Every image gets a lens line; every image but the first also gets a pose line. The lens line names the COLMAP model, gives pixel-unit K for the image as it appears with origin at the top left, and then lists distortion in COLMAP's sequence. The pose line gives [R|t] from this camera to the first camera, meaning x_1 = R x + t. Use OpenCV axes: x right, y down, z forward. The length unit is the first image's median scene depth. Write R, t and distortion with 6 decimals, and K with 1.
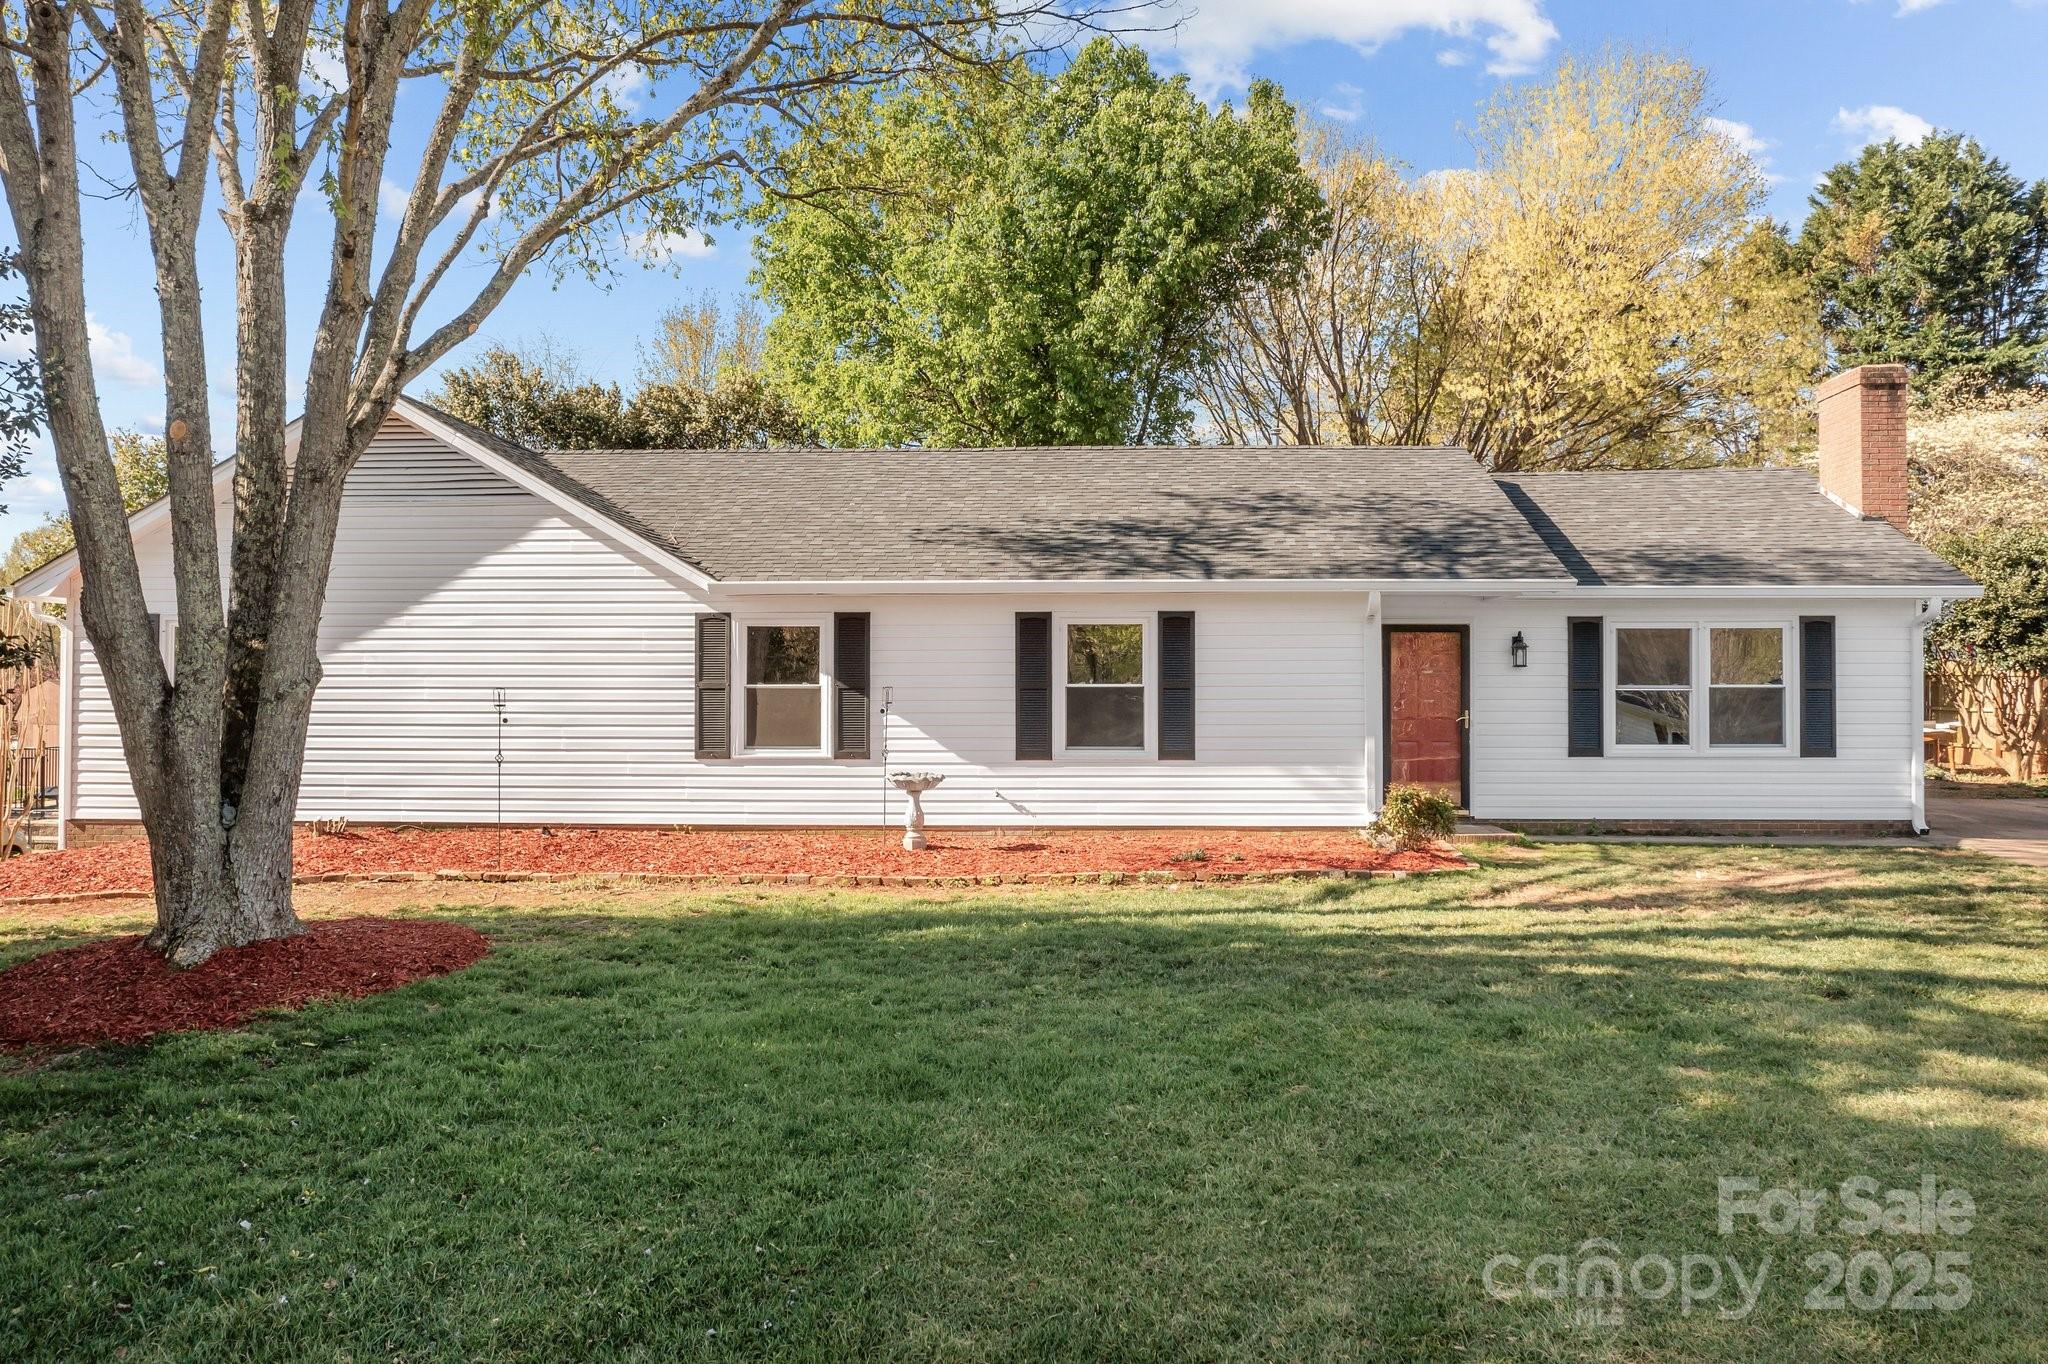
lens RADIAL K [[1645.9, 0, 1024.0], [0, 1645.9, 682.0], [0, 0, 1]] dist [-0.013589, 0.001153]
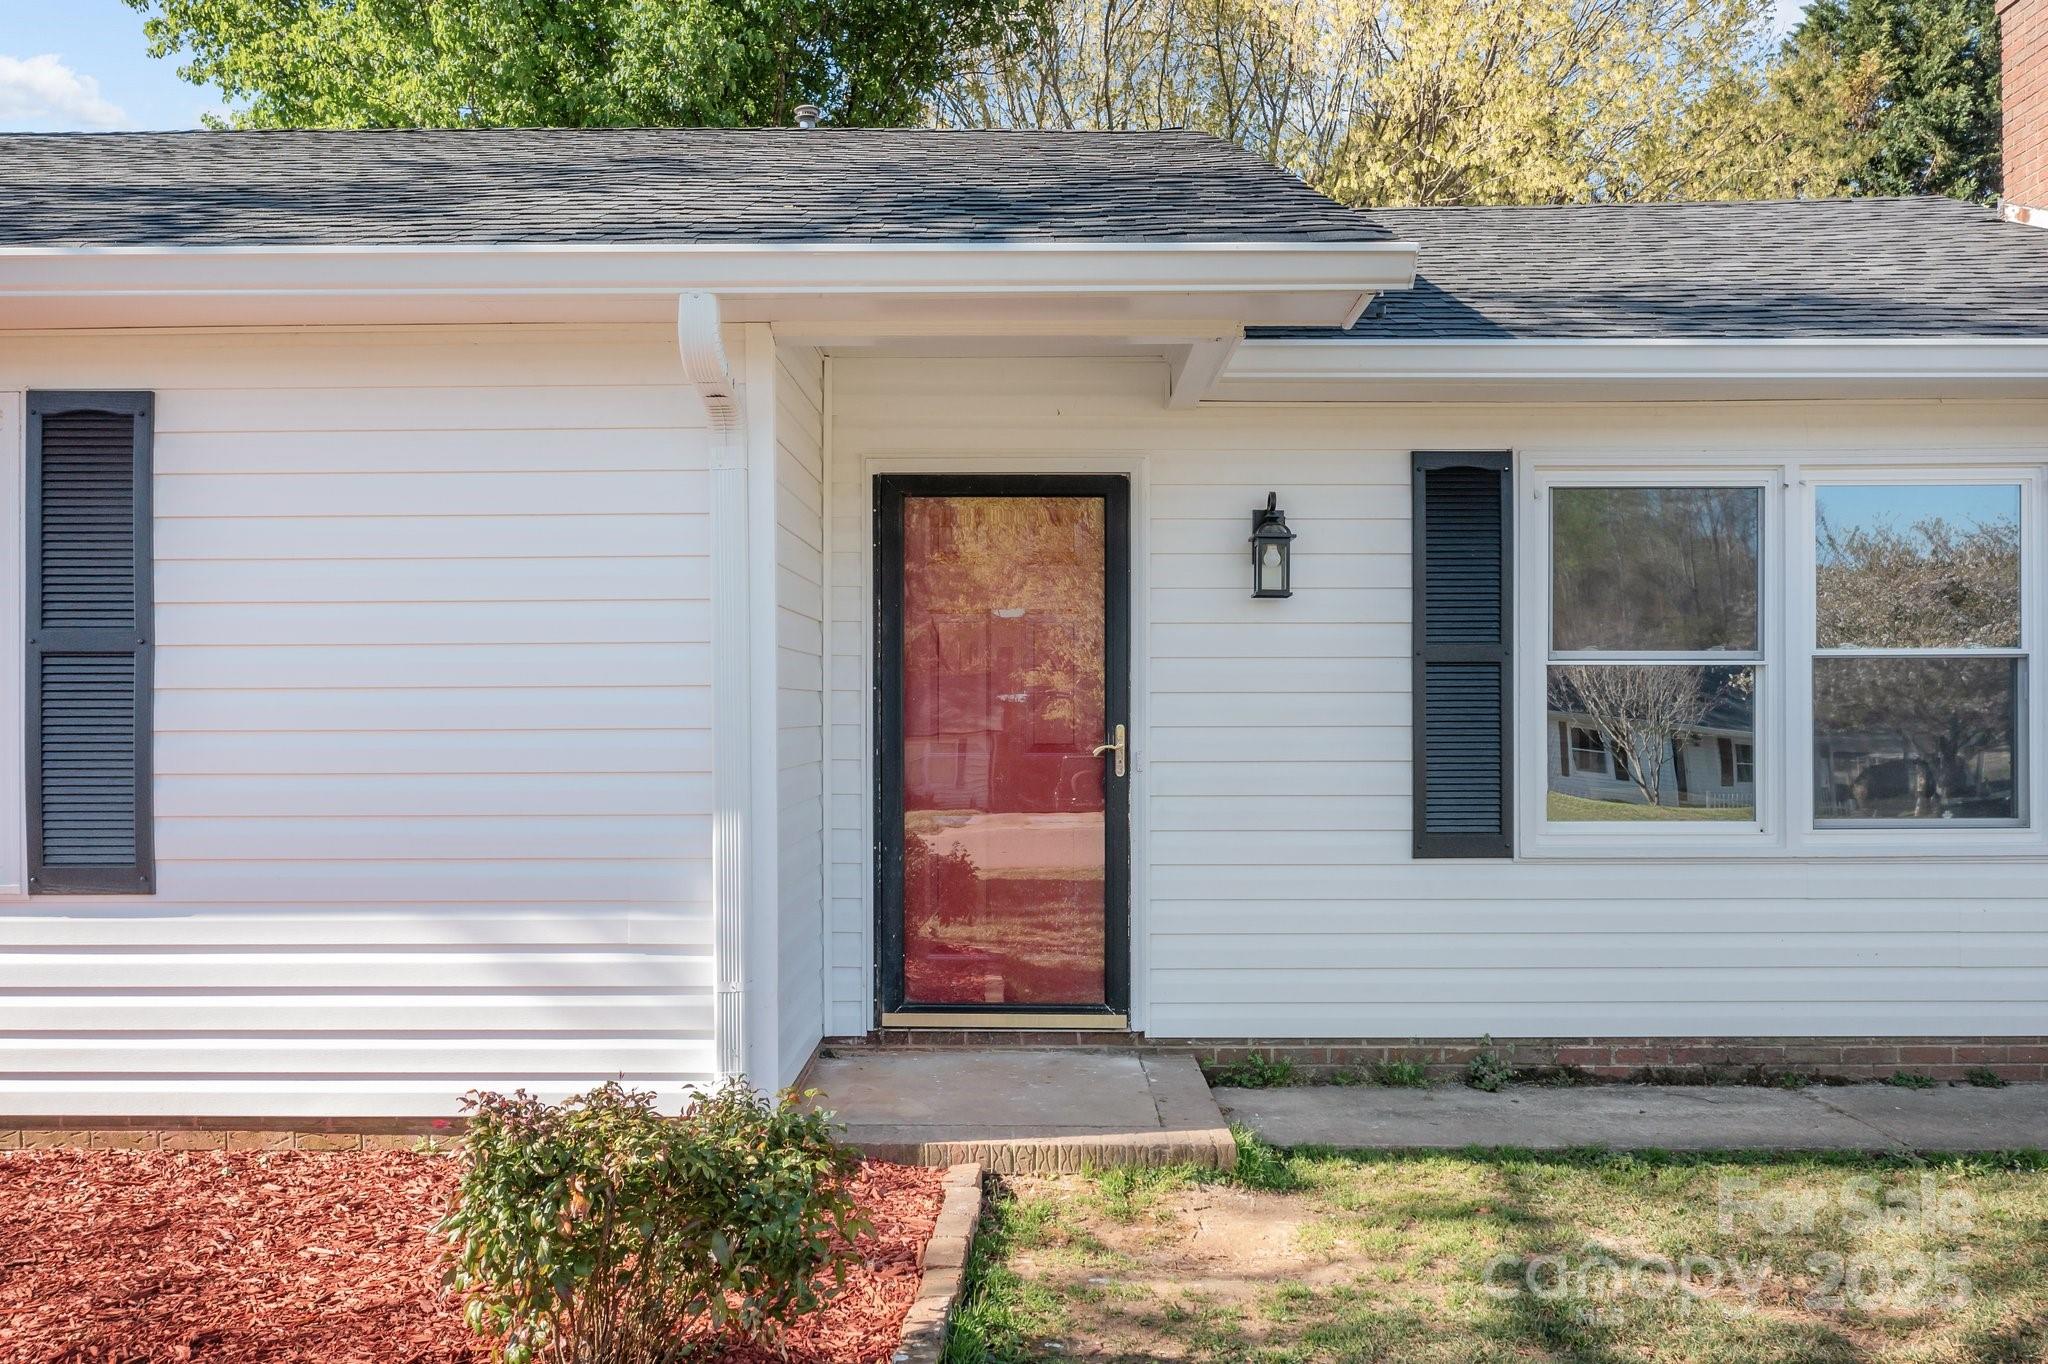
lens RADIAL K [[1669.5, 0, 1029.4], [0, 1669.5, 718.2], [0, 0, 1]] dist [-0.003612, -0.002132]
pose [[0.998320, -0.002932, 0.057869, 0.242506], [0.002138, 0.999903, 0.013786, 0.011855], [-0.057904, -0.013639, 0.998229, 0.688404]]
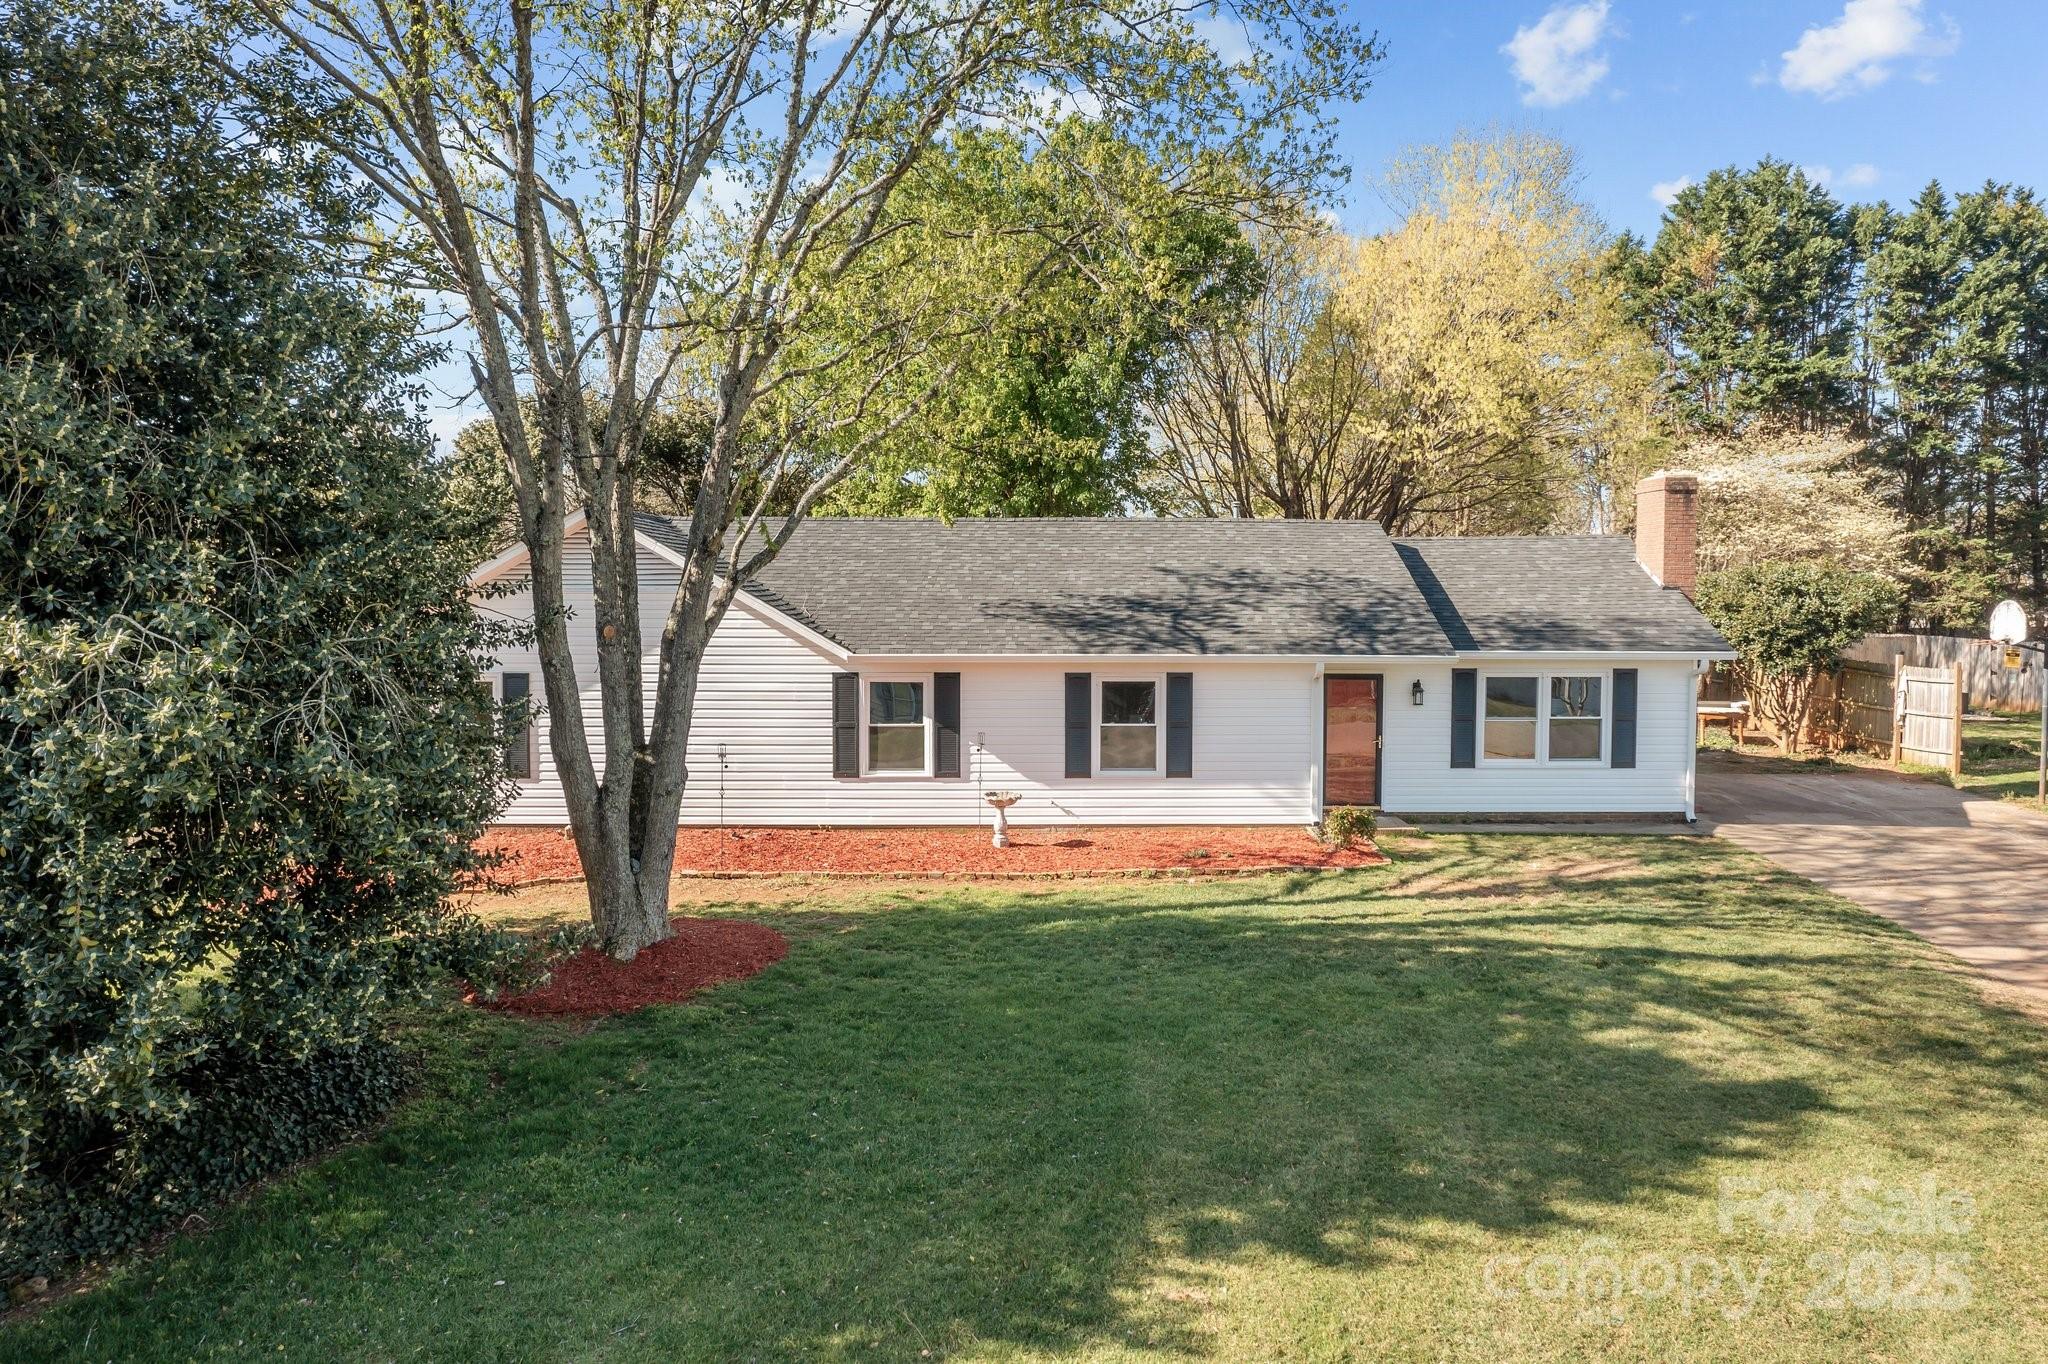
lens RADIAL K [[1630.7, 0, 1024.0], [0, 1630.7, 682.0], [0, 0, 1]] dist [0.010370, -0.056164]
pose [[0.997792, -0.004148, 0.066279, -0.131554], [-0.000529, 0.997519, 0.070392, -0.132455], [-0.066407, -0.070272, 0.995315, -0.379963]]
